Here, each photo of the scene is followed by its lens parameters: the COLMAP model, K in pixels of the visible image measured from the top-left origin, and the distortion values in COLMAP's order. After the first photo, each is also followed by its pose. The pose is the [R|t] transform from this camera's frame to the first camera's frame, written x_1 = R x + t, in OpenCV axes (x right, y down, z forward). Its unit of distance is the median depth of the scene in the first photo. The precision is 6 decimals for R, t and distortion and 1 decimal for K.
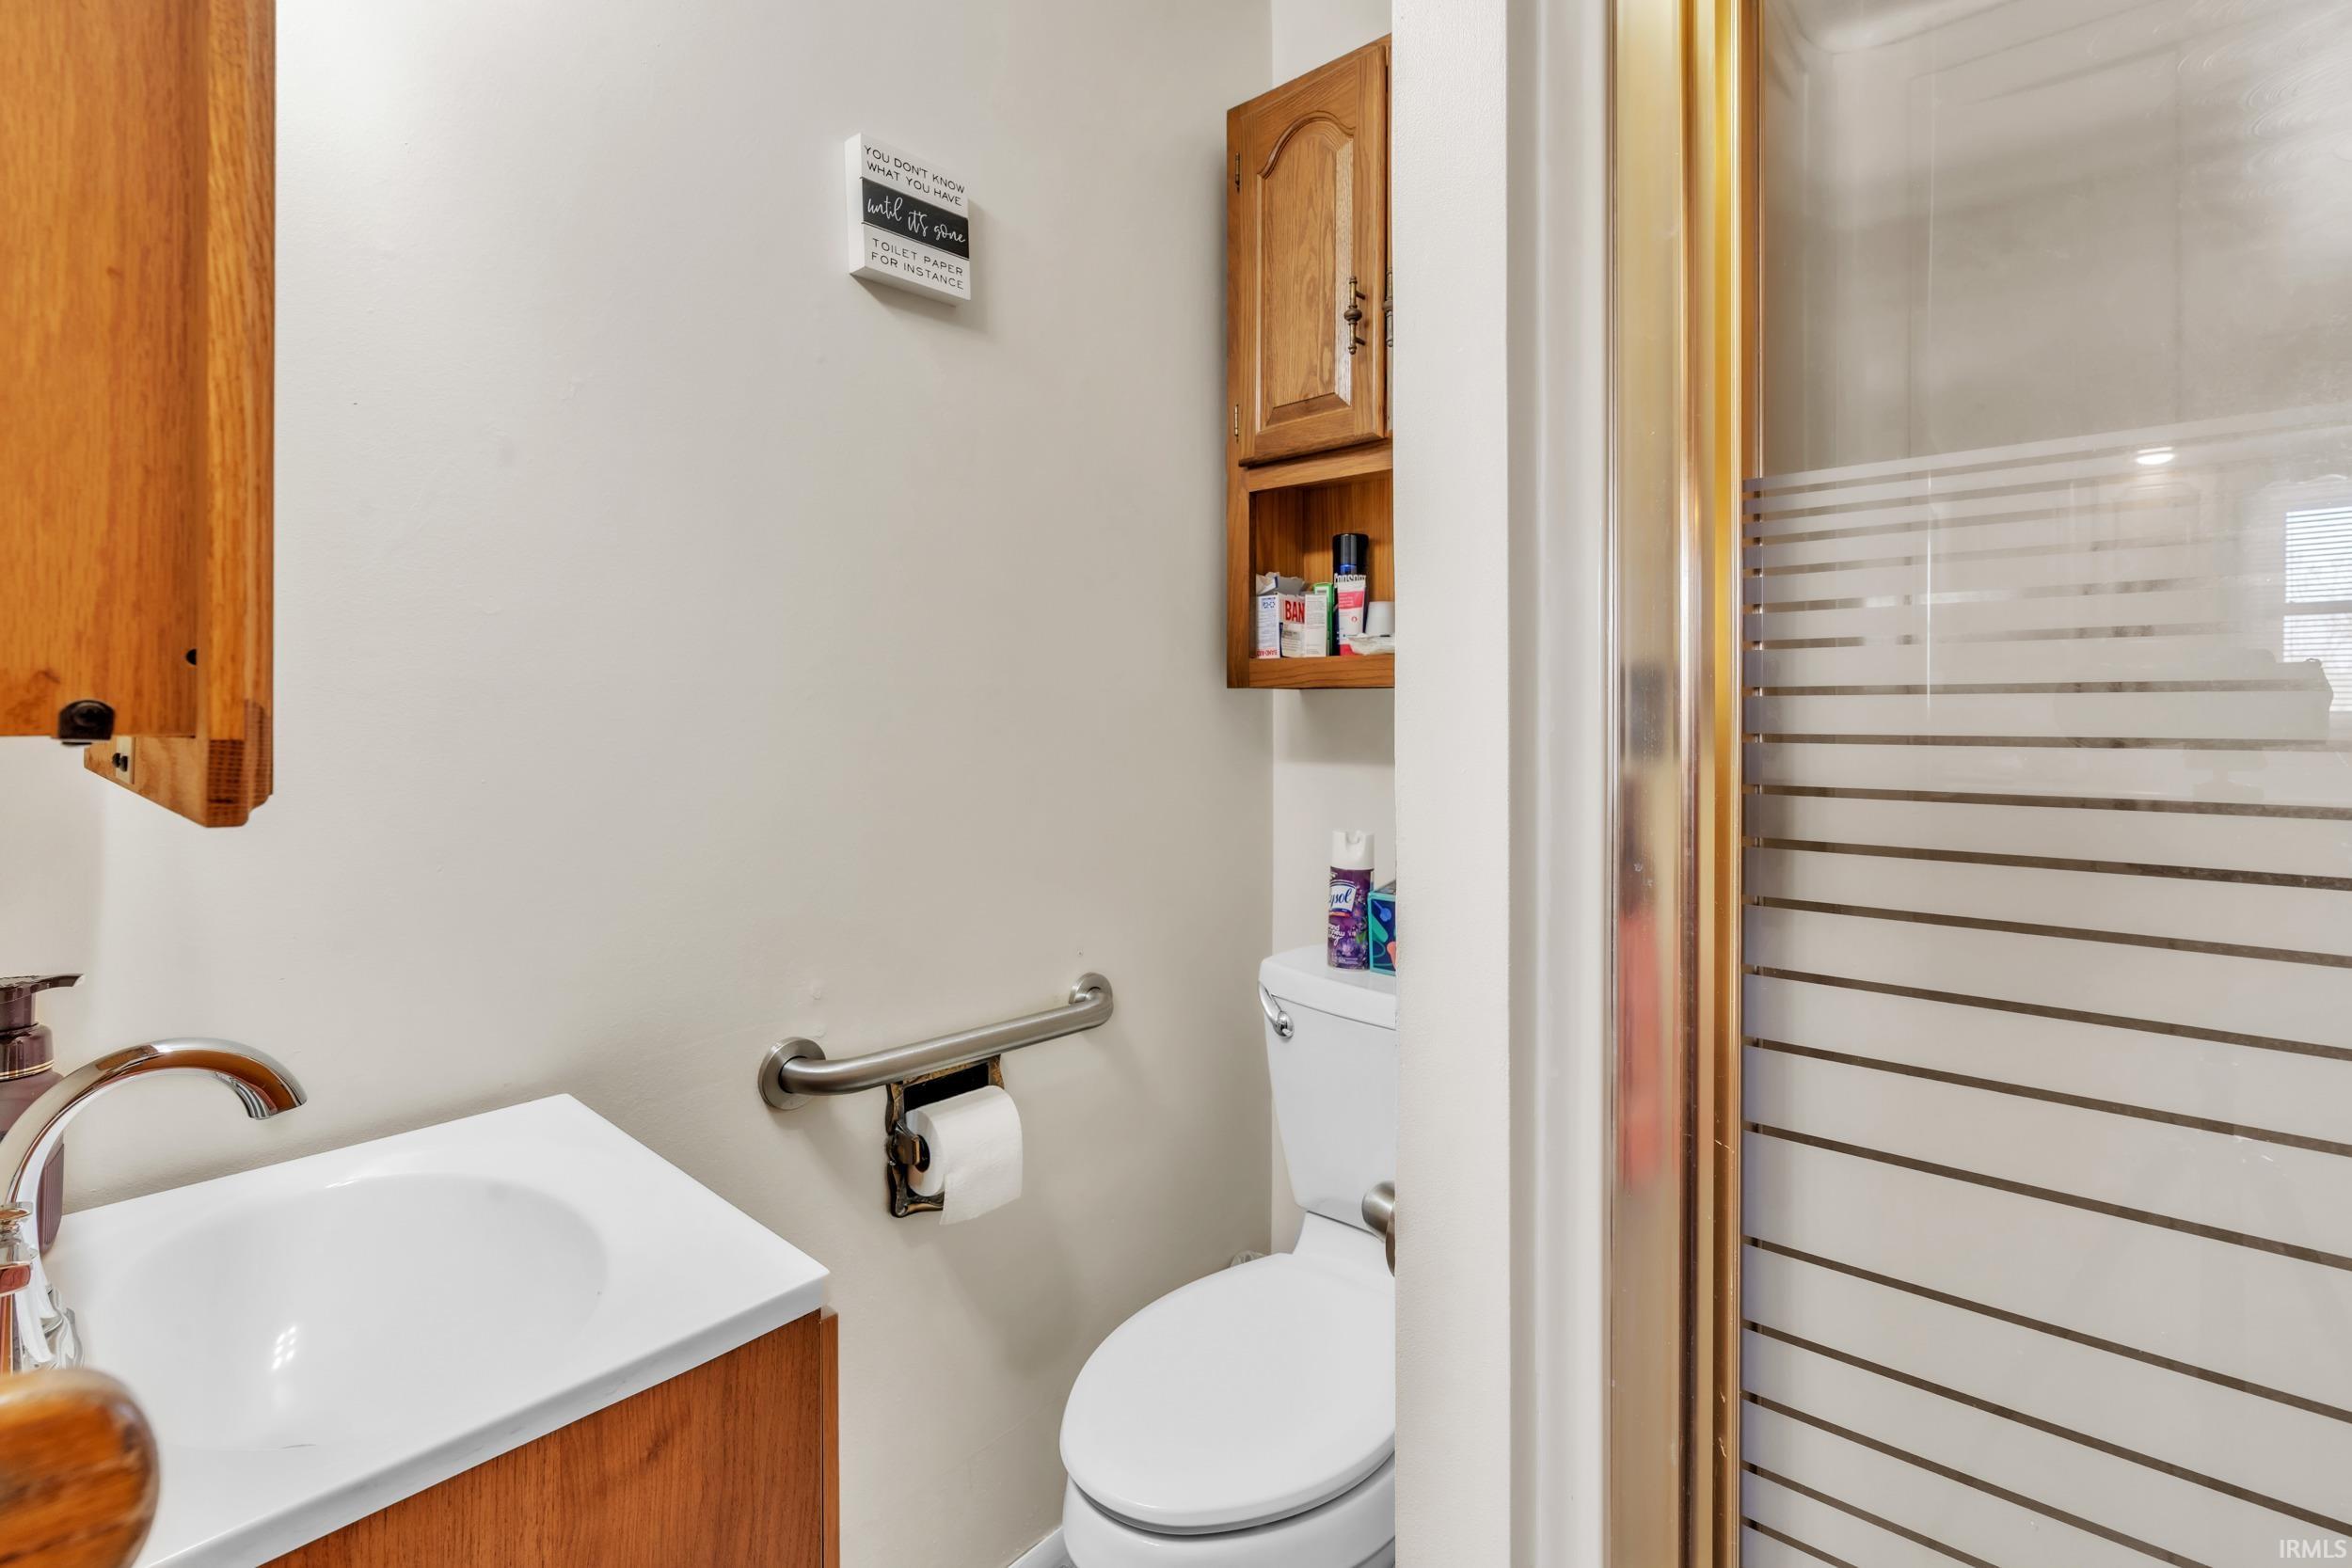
lens RADIAL K [[1066.5, 0, 1193.7], [0, 1066.5, 733.4], [0, 0, 1]] dist [-0.026924, 0.011148]
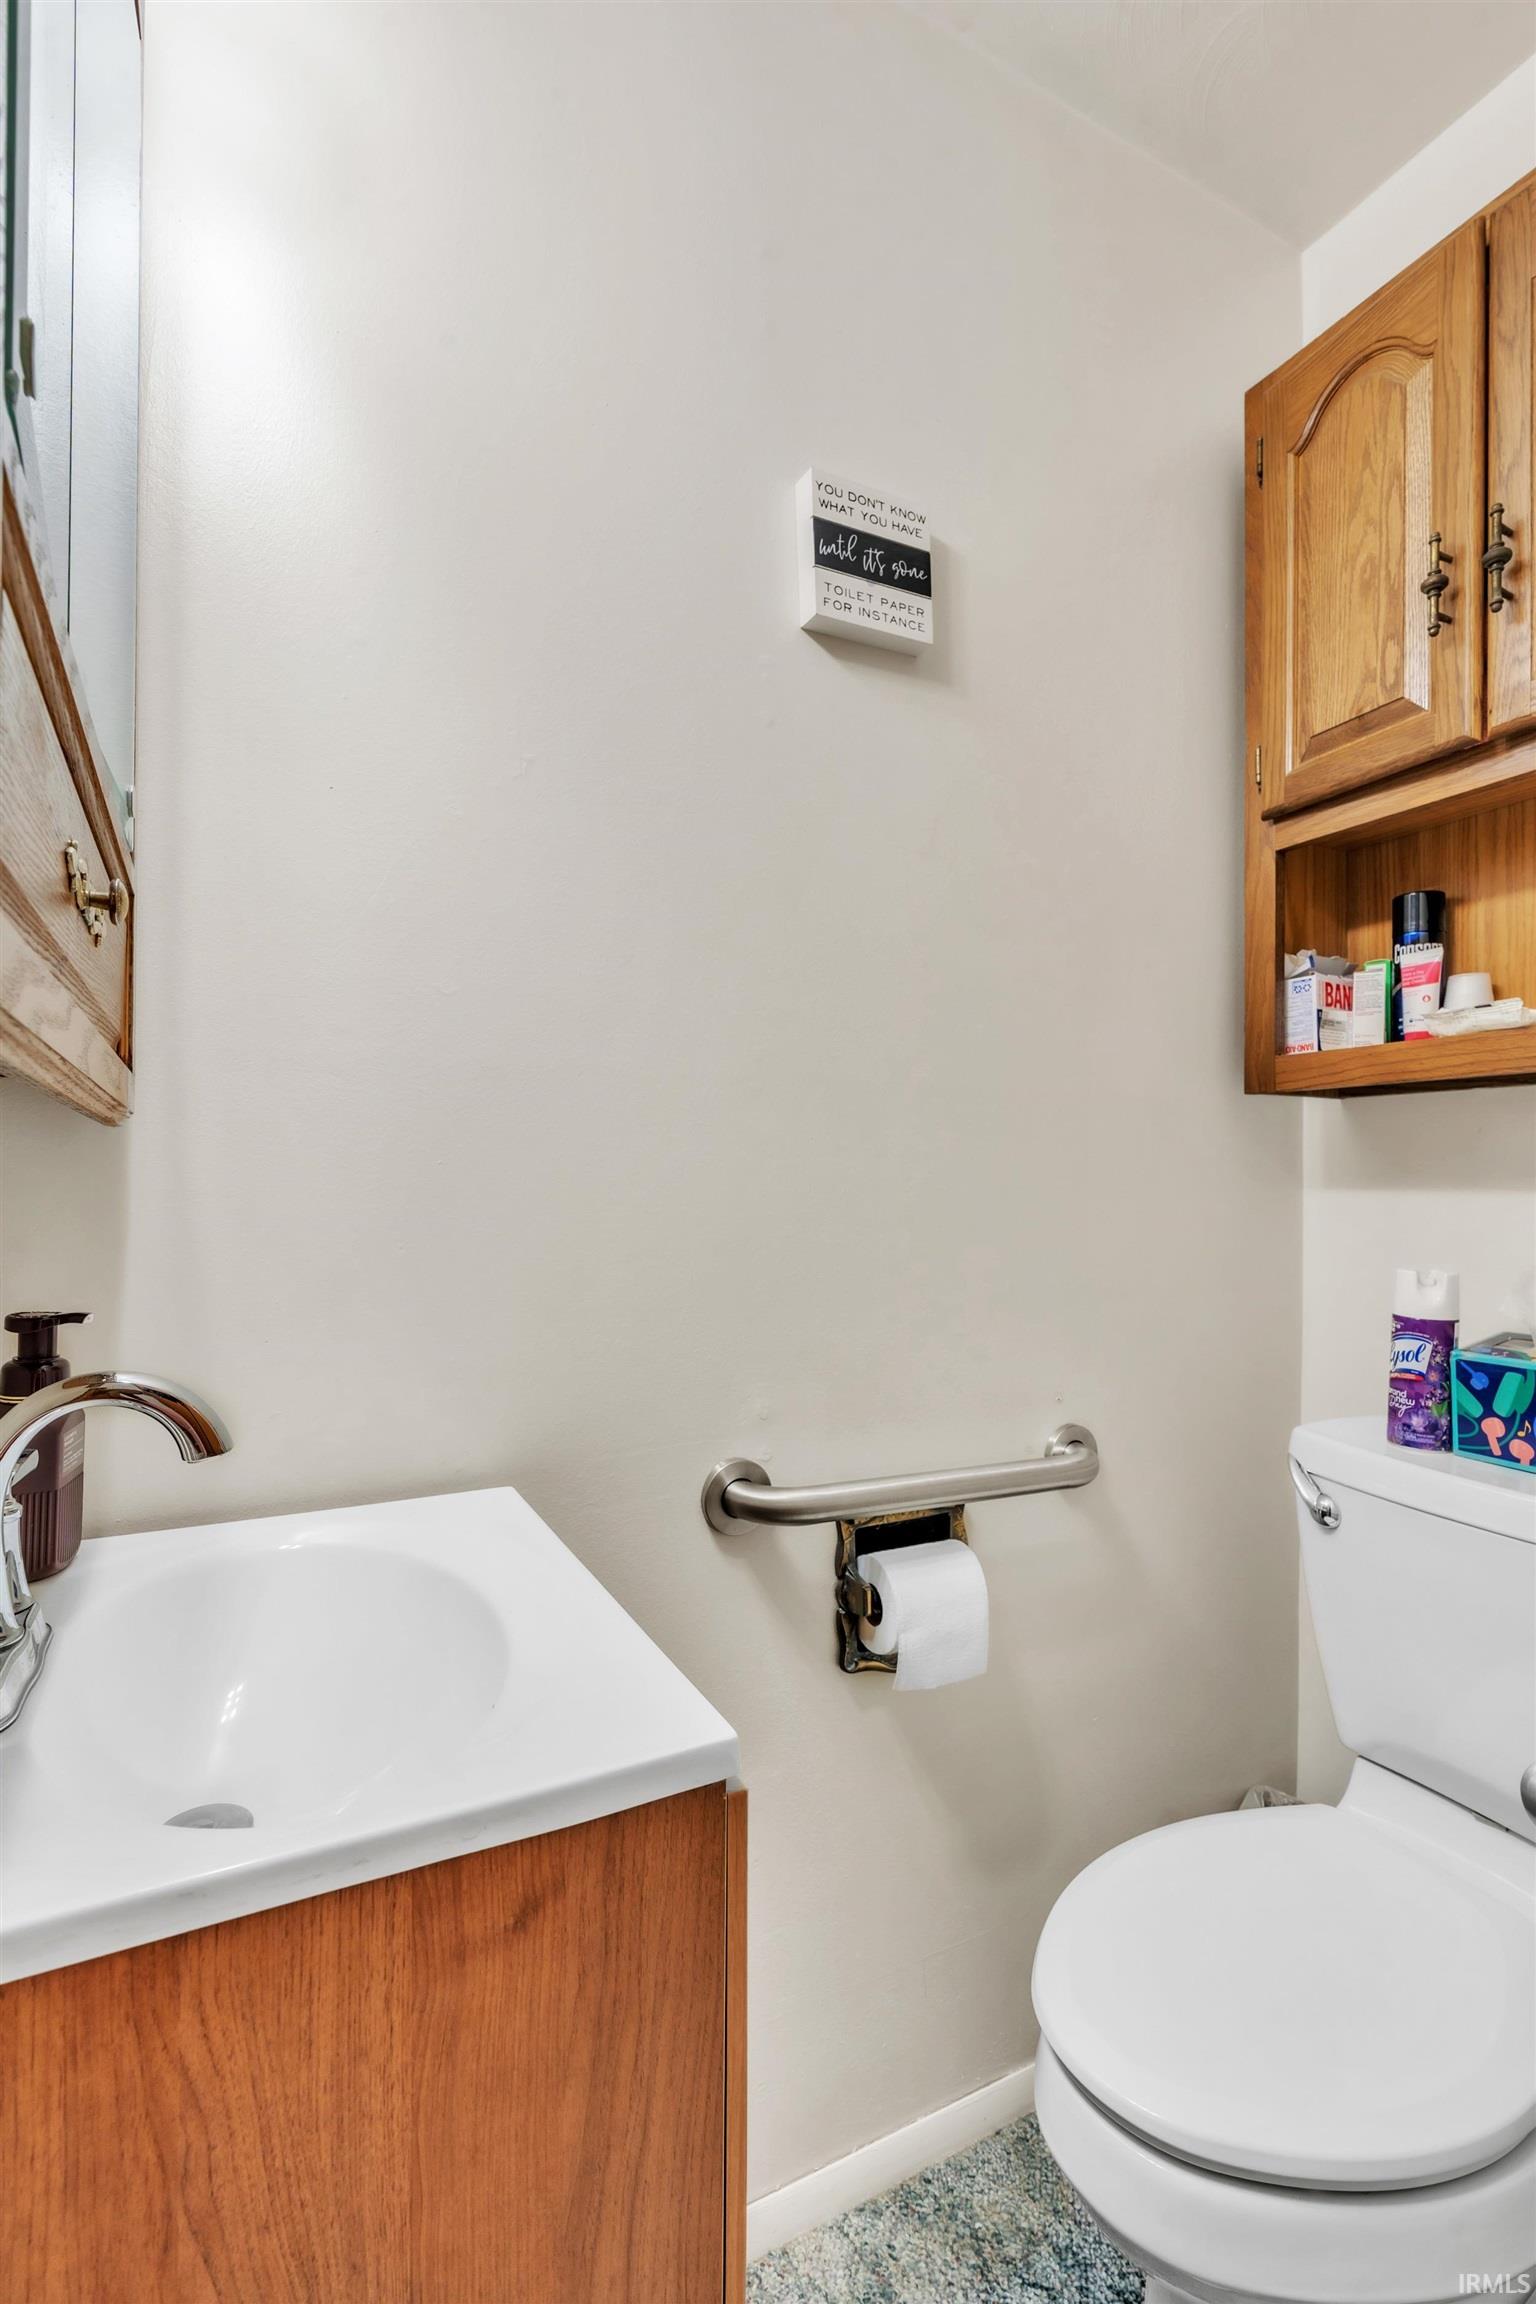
lens RADIAL K [[1056.2, 0, 734.5], [0, 1056.2, 1189.6], [0, 0, 1]] dist [-0.008583, 0.000546]
pose [[0.921897, 0.003242, -0.387422, -0.018631], [-0.006625, 0.999951, -0.007398, 0.045978], [0.387379, 0.009386, 0.921873, 0.113896]]
